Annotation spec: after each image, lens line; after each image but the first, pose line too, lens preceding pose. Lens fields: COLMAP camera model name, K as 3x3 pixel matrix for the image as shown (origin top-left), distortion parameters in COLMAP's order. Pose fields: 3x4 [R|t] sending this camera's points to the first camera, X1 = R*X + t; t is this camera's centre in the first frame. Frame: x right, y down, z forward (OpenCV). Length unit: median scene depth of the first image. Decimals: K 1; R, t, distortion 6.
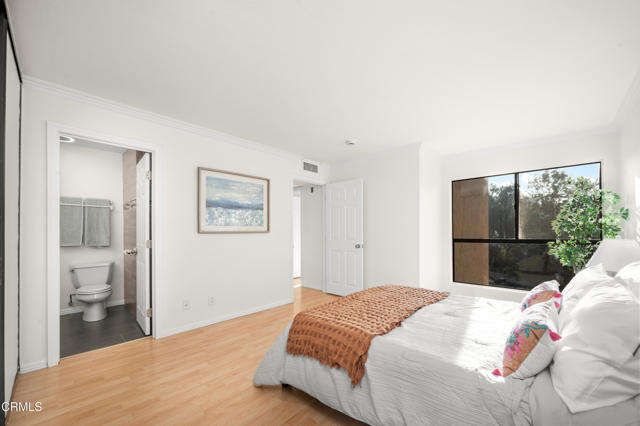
lens RADIAL K [[251.7, 0, 331.5], [0, 251.7, 228.1], [0, 0, 1]] dist [-0.002684, -0.000617]
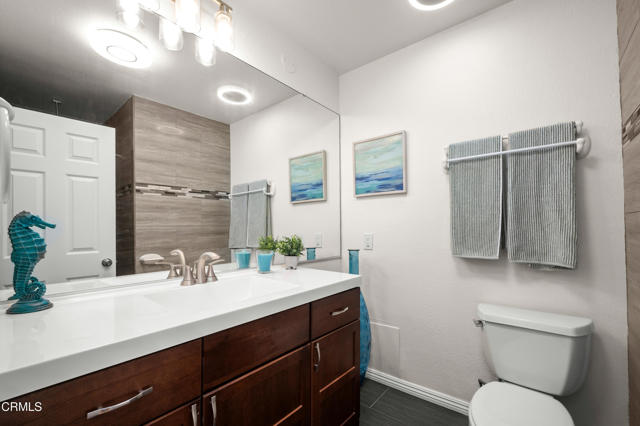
lens RADIAL K [[281.4, 0, 322.3], [0, 281.4, 231.3], [0, 0, 1]] dist [-0.002662, -0.000403]
pose [[0.060598, 0.002403, -0.998159, -0.598315], [0.018972, 0.999814, 0.003559, 0.020163], [0.997982, -0.019153, 0.060541, 0.718236]]
